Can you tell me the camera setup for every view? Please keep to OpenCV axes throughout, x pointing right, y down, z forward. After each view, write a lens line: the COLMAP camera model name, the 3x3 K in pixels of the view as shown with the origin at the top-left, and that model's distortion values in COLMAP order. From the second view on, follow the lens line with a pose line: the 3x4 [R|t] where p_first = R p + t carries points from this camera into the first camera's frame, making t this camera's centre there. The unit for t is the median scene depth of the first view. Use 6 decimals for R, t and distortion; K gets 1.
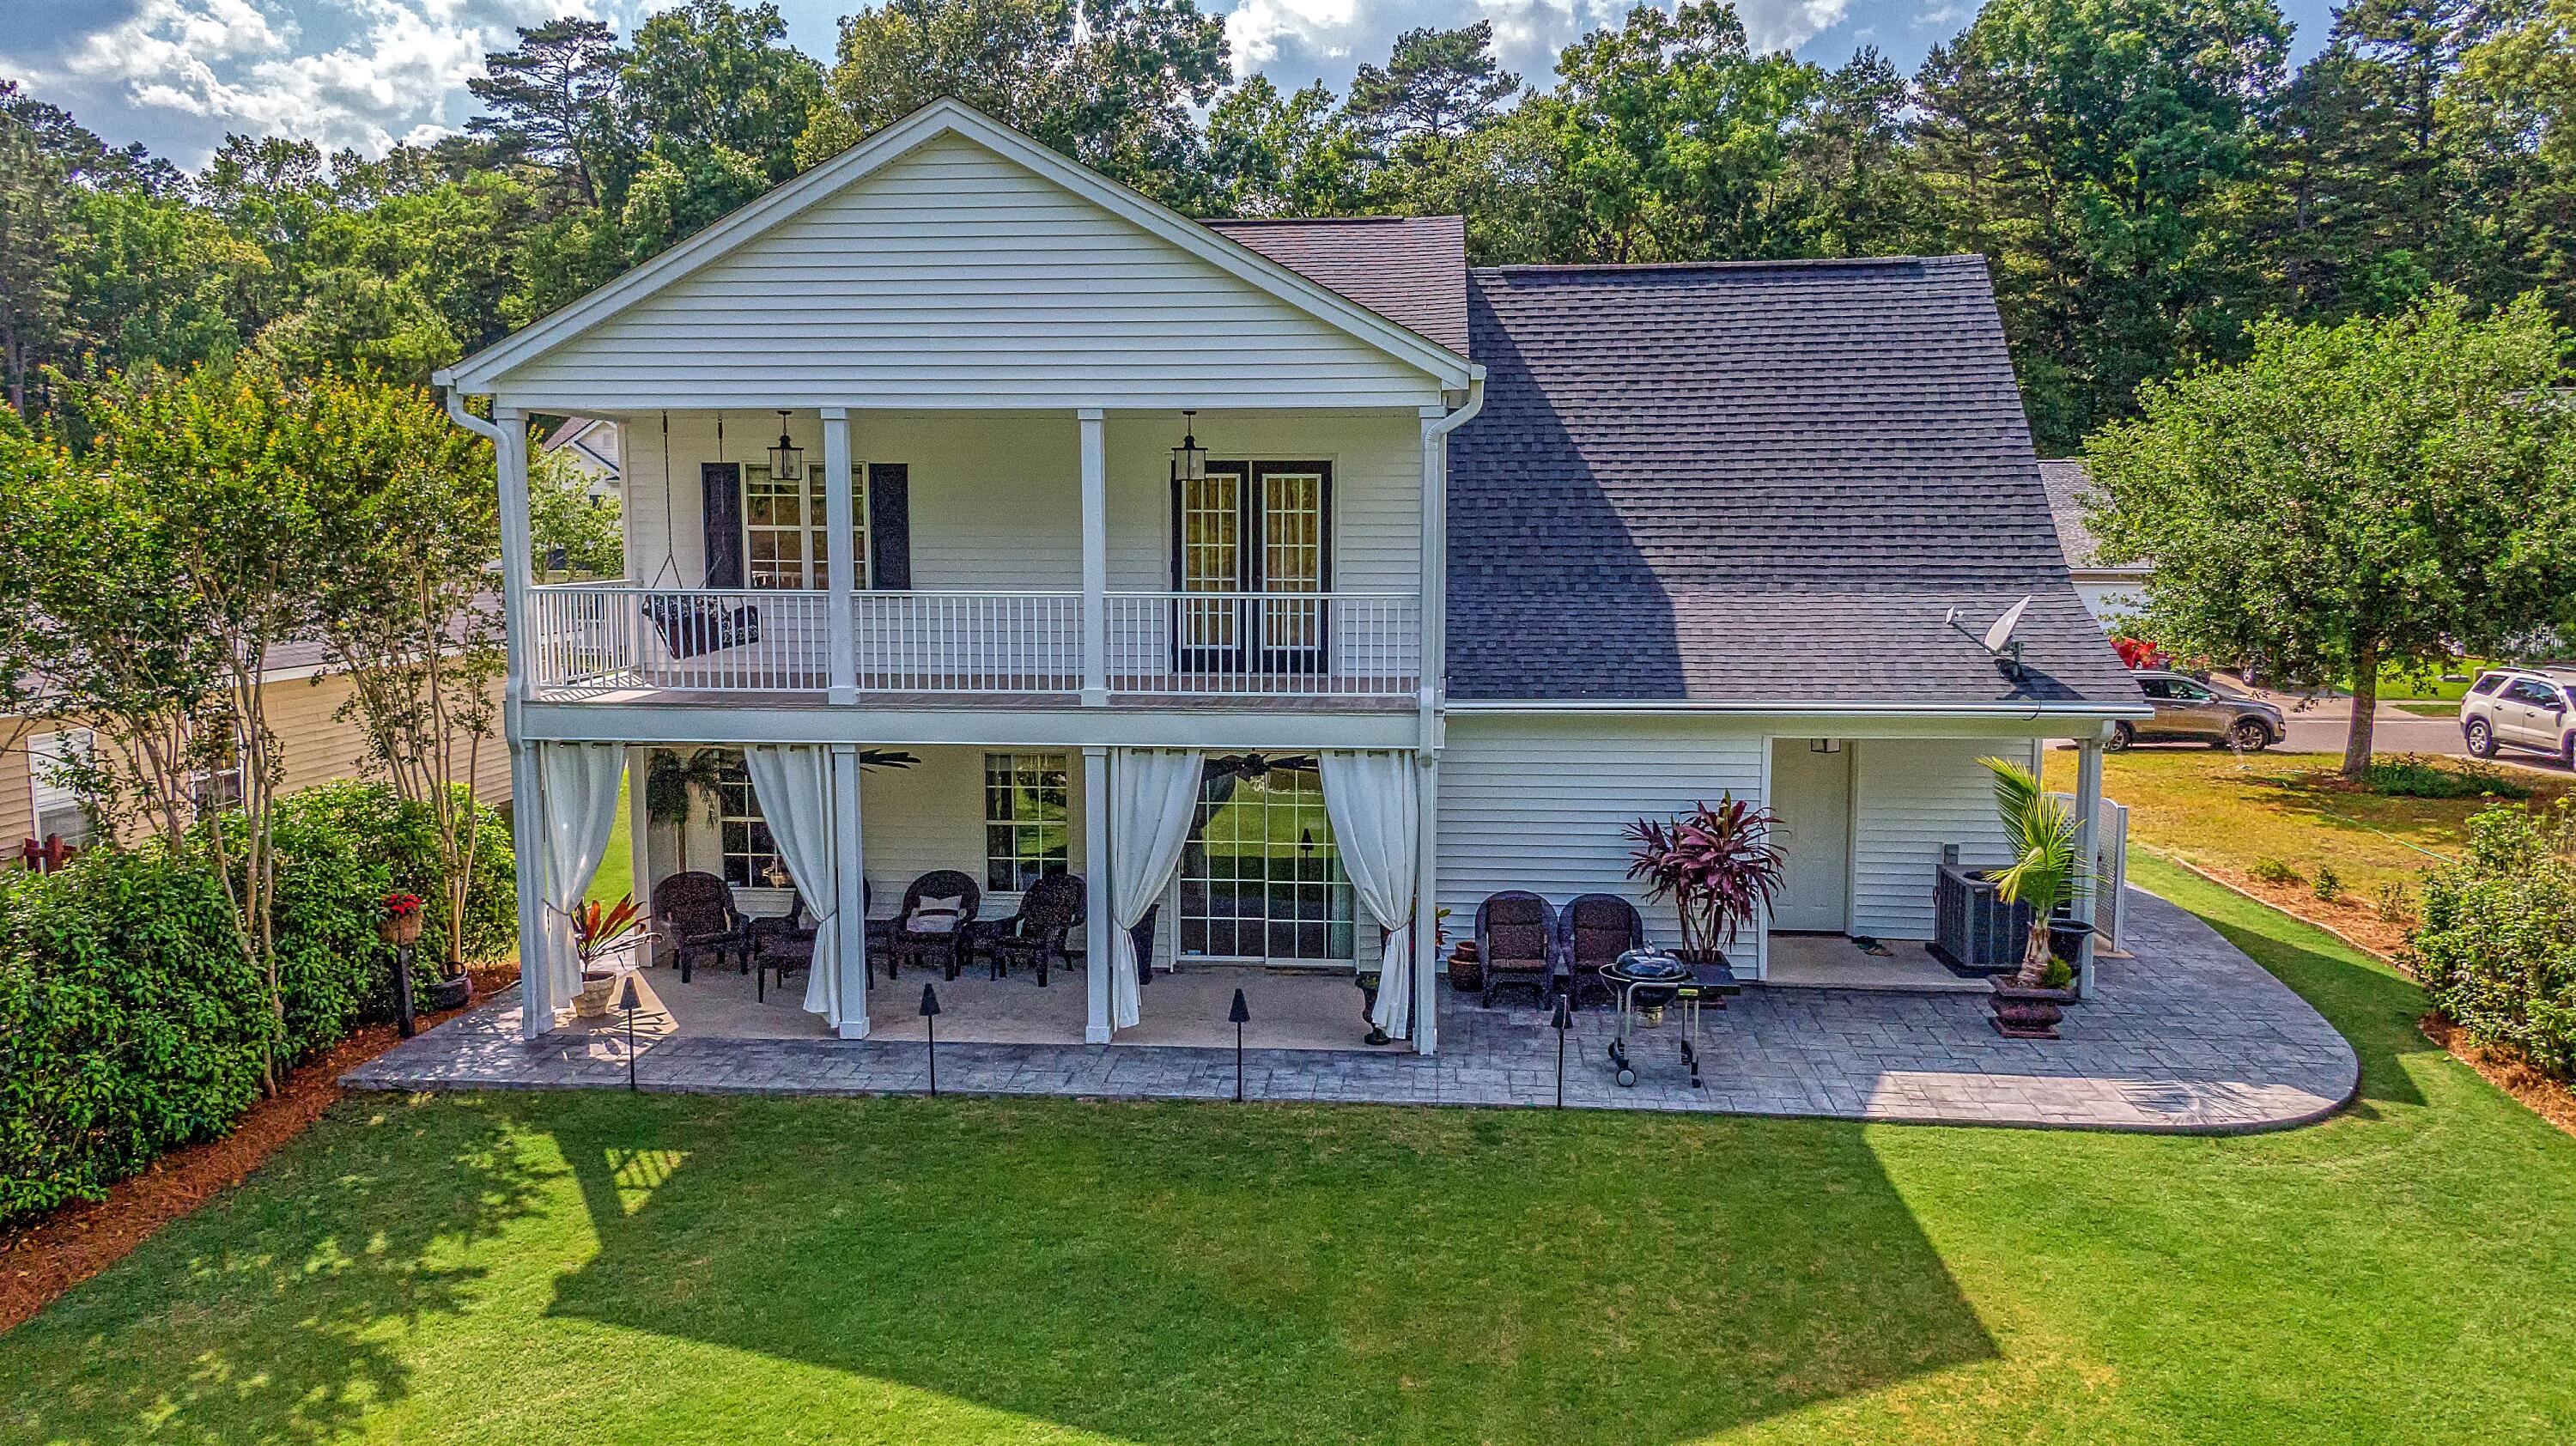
lens RADIAL K [[1837.8, 0, 1288.0], [0, 1837.8, 723.0], [0, 0, 1]] dist [0.050133, -0.051459]
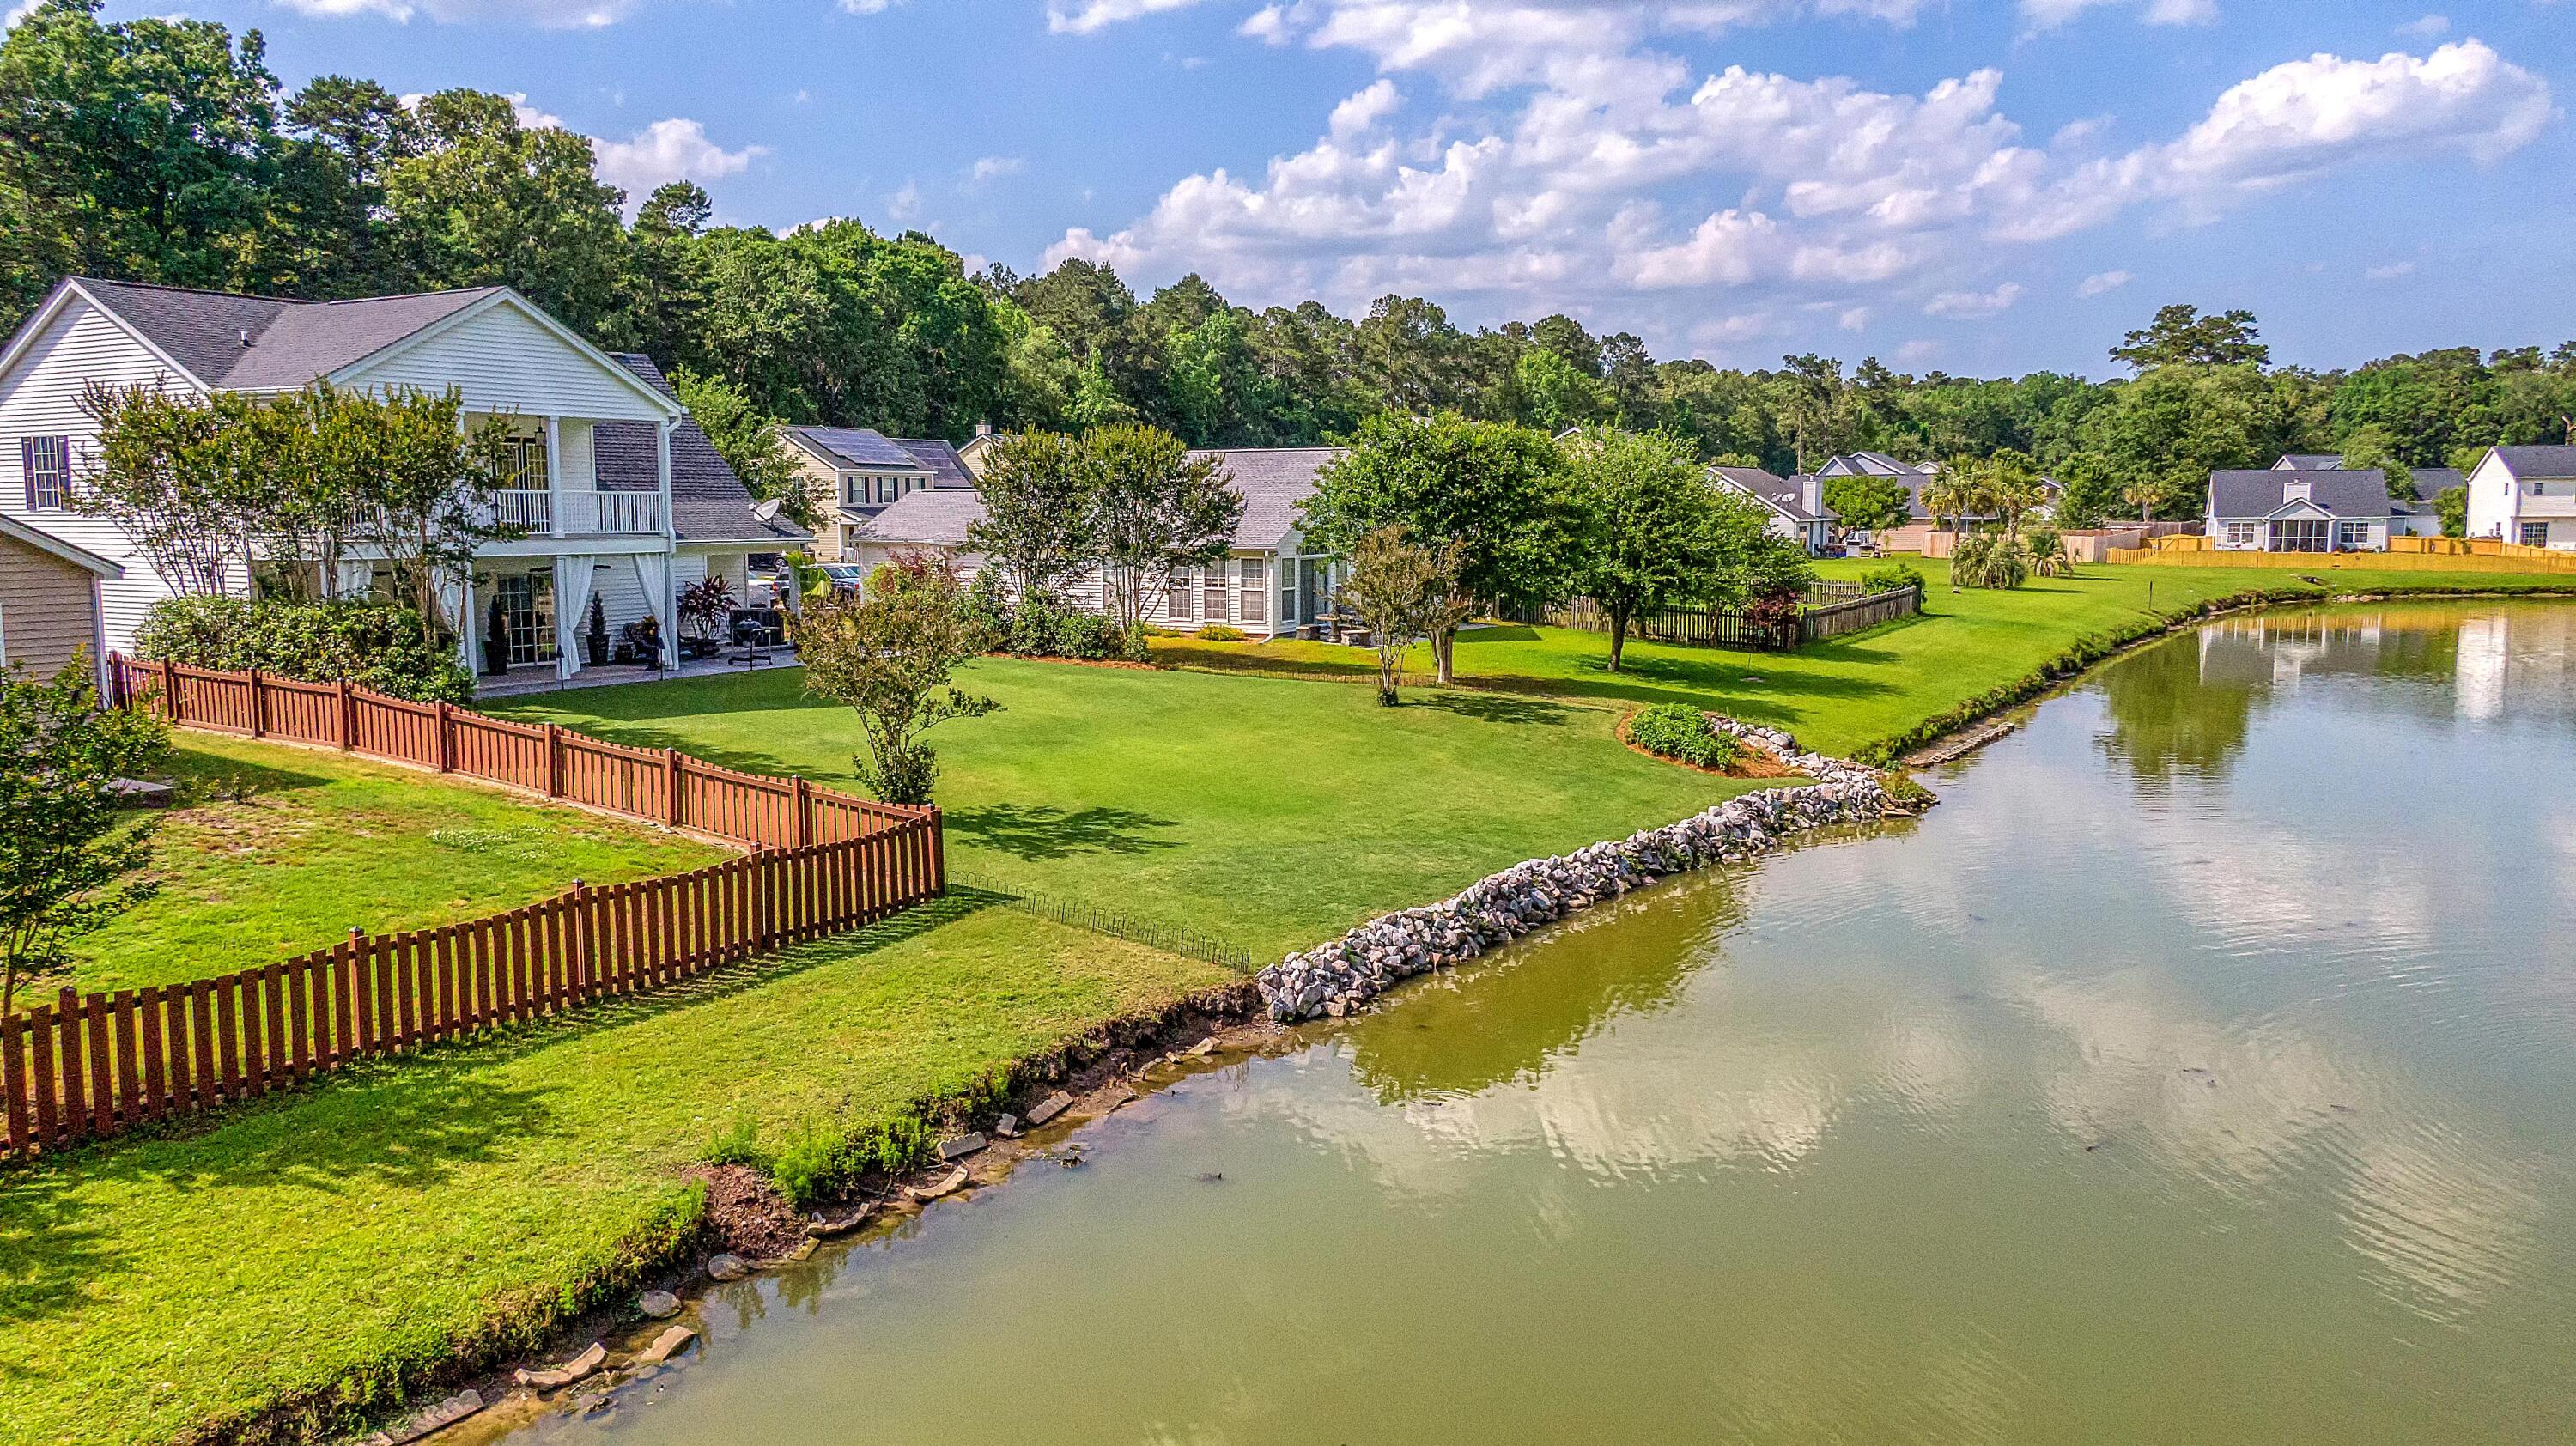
lens RADIAL K [[1834.5, 0, 1290.0], [0, 1834.5, 726.4], [0, 0, 1]] dist [0.048575, -0.069282]
pose [[0.400434, -0.108718, 0.909853, -1.555582], [0.101615, 0.992081, 0.073822, 0.121802], [-0.910674, 0.062894, 0.408310, -0.673642]]
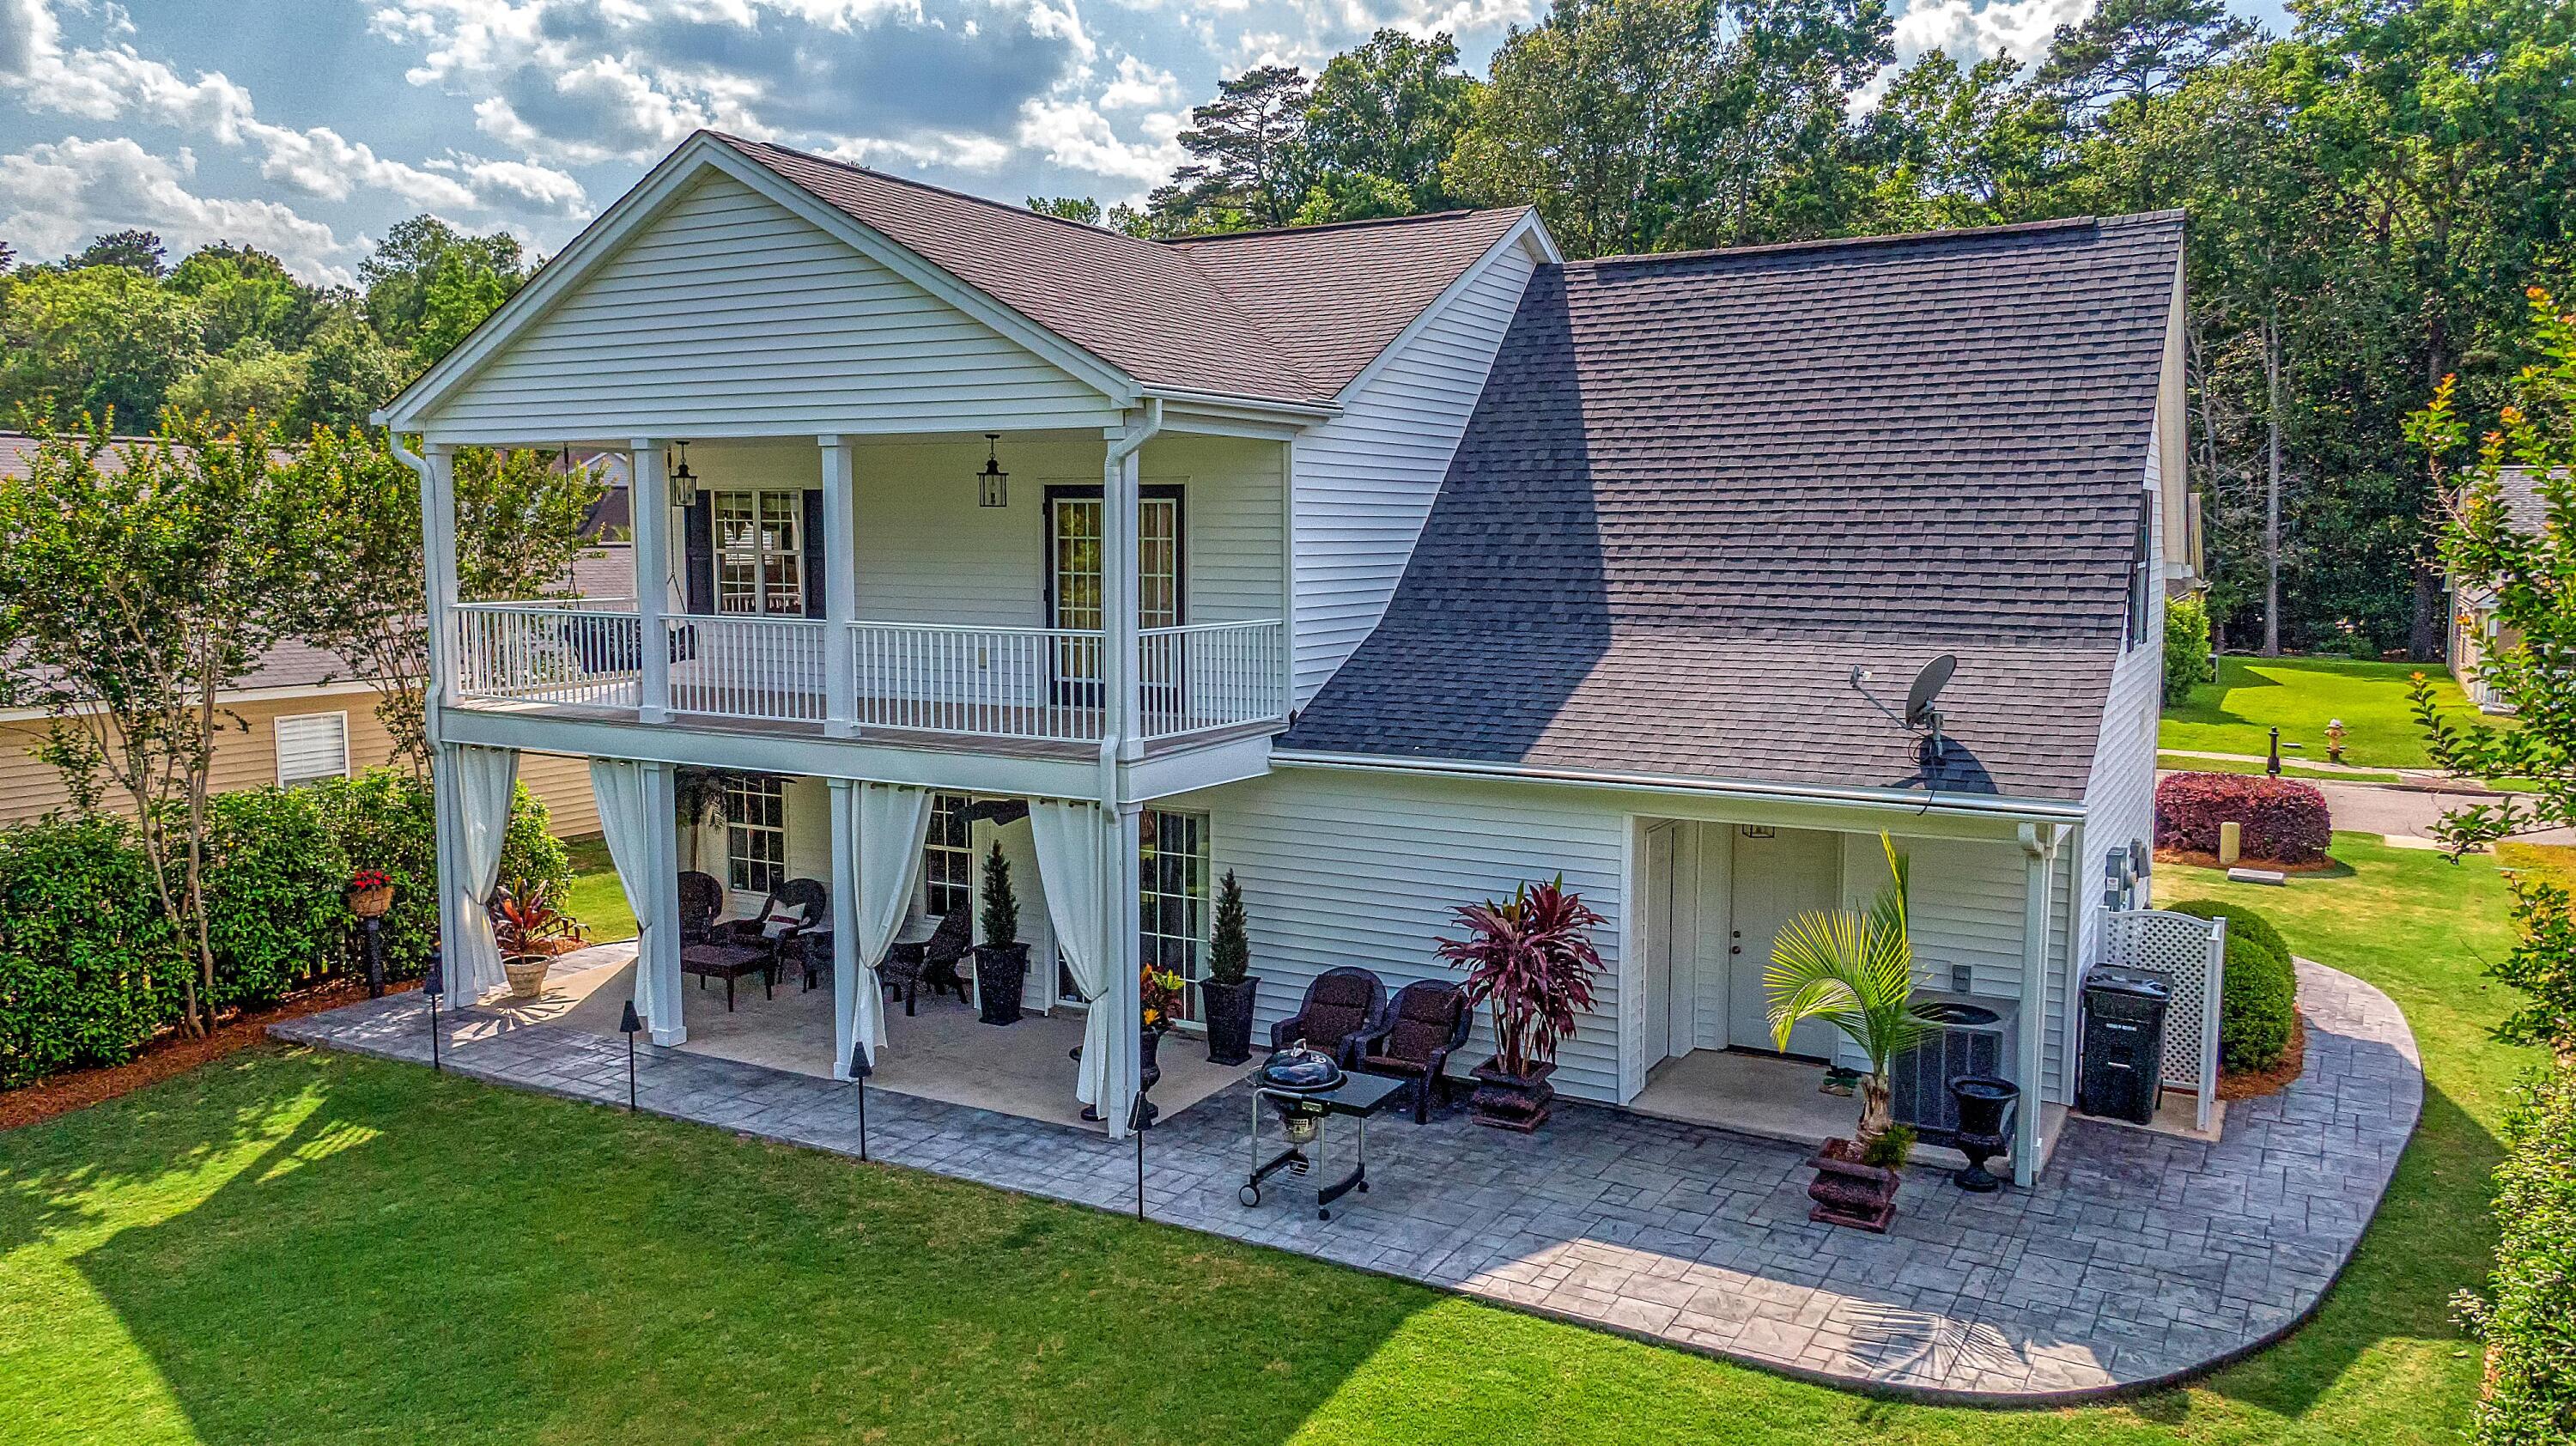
lens RADIAL K [[1837.8, 0, 1288.0], [0, 1837.8, 723.0], [0, 0, 1]] dist [0.050133, -0.051459]
pose [[0.908693, 0.047473, -0.414757, 0.410624], [-0.049788, 0.998746, 0.005235, -0.026671], [0.414486, 0.015894, 0.909917, 0.160291]]
